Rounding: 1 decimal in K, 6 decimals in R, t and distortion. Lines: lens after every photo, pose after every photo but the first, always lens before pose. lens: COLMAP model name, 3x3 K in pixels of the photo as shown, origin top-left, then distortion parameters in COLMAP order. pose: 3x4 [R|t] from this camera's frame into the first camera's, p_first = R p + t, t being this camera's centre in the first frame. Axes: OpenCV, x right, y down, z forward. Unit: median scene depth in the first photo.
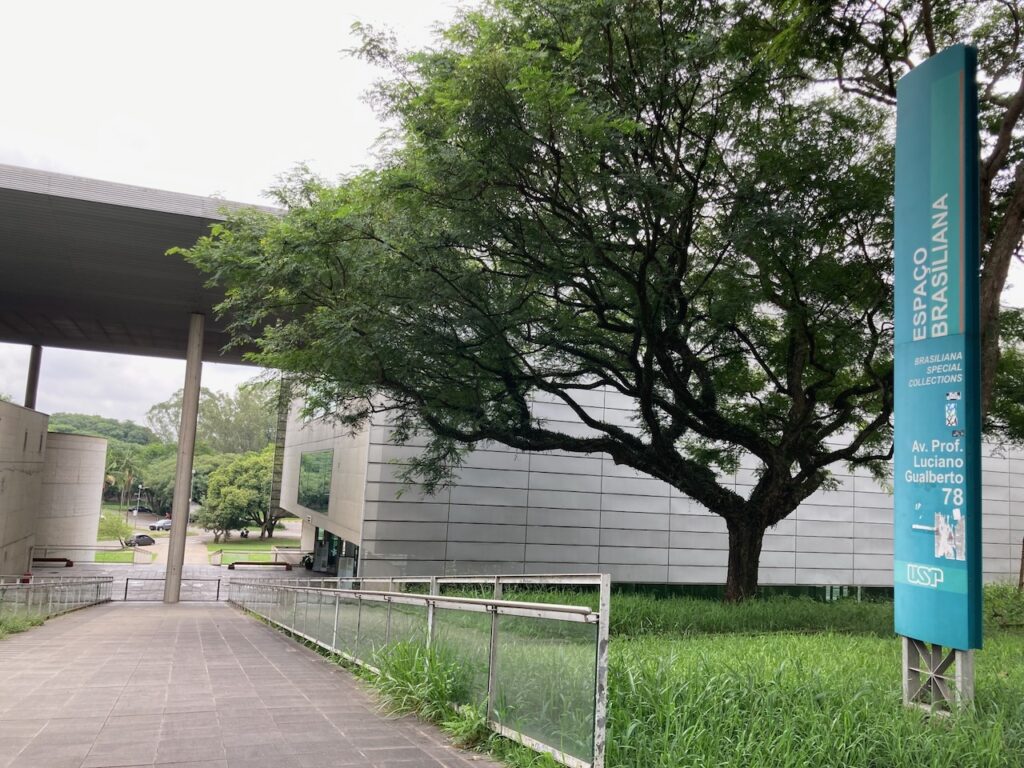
lens RADIAL K [[829.7, 0, 512.2], [0, 829.7, 382.7], [0, 0, 1]] dist [-0.002205, -0.000853]
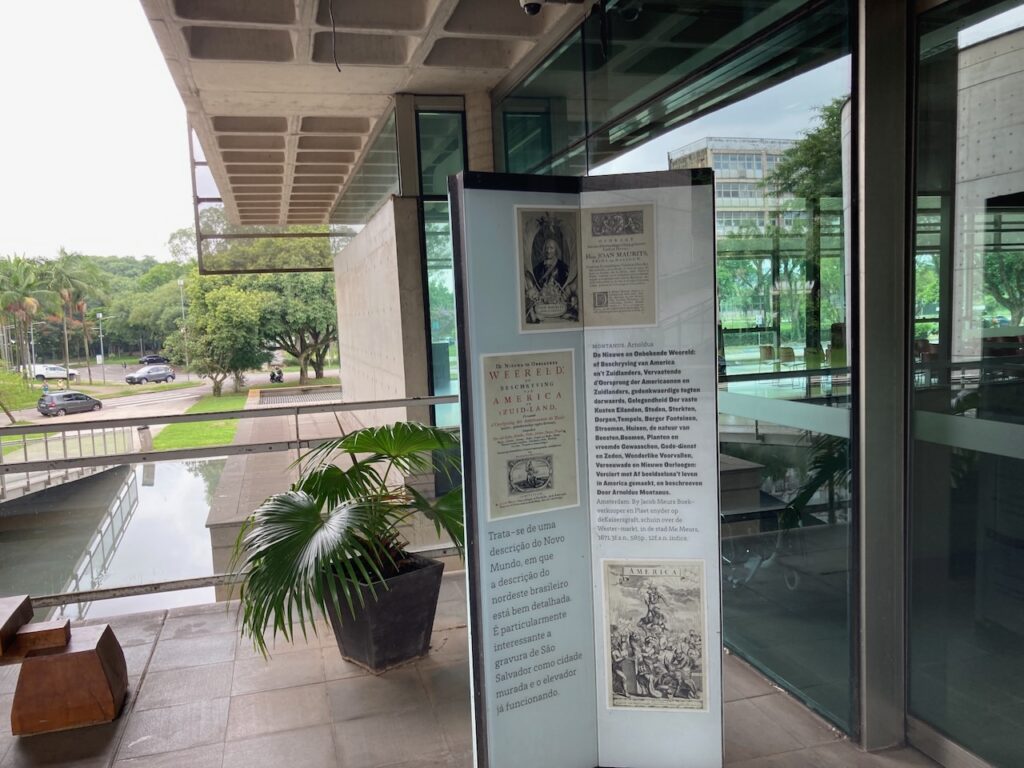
lens RADIAL K [[829.7, 0, 512.1], [0, 829.7, 386.1], [0, 0, 1]] dist [-0.002205, -0.000853]
pose [[0.992035, -0.088639, -0.089500, -0.108768], [0.105148, 0.973953, 0.200896, 0.091132], [0.069362, -0.208707, 0.975515, 0.450969]]
